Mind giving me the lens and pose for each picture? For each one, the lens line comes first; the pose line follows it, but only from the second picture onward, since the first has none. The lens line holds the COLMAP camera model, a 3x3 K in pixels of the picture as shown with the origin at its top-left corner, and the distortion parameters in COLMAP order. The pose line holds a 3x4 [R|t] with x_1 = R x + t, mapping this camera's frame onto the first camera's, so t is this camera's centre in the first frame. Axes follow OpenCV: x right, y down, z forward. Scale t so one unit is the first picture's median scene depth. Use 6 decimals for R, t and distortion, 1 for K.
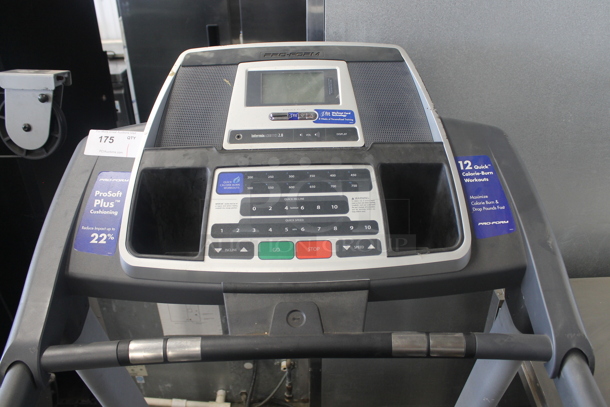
lens RADIAL K [[521.2, 0, 305.0], [0, 521.2, 203.5], [0, 0, 1]] dist [-0.168651, 0.163465]
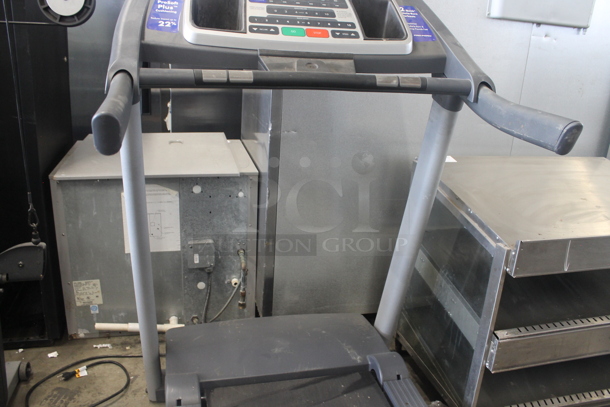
lens RADIAL K [[521.2, 0, 305.0], [0, 521.2, 203.5], [0, 0, 1]] dist [-0.168651, 0.163465]
pose [[0.968693, -0.009091, 0.248096, -0.386746], [0.056792, 0.980945, -0.185799, 0.836511], [-0.241680, 0.194072, 0.950751, -0.314522]]
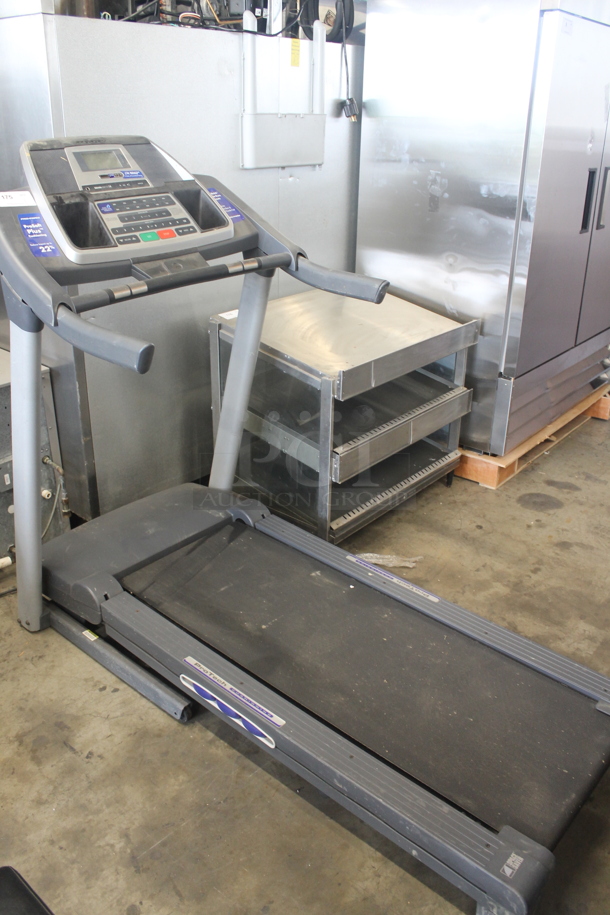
lens RADIAL K [[781.8, 0, 305.0], [0, 781.8, 457.5], [0, 0, 1]] dist [-0.168651, 0.163465]
pose [[0.670902, -0.294329, 0.680633, -1.608398], [0.355027, 0.933316, 0.053647, 0.796013], [-0.651035, 0.205651, 0.730658, -1.005739]]
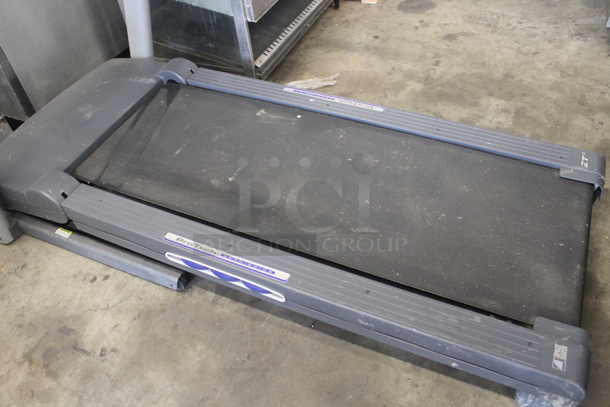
lens RADIAL K [[521.2, 0, 305.0], [0, 521.2, 203.5], [0, 0, 1]] dist [-0.168651, 0.163465]
pose [[0.432834, -0.665426, 0.608163, -1.088727], [0.527062, 0.734111, 0.428119, 0.867670], [-0.731341, 0.135236, 0.668469, -0.213736]]
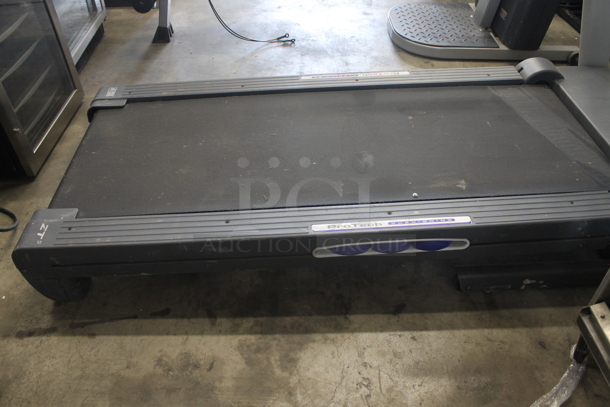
lens RADIAL K [[521.2, 0, 305.0], [0, 521.2, 203.5], [0, 0, 1]] dist [-0.168651, 0.163465]
pose [[0.021773, 0.657853, -0.752831, 1.427067], [-0.506123, 0.656641, 0.559161, 0.815792], [0.862186, 0.368851, 0.347252, 0.318781]]
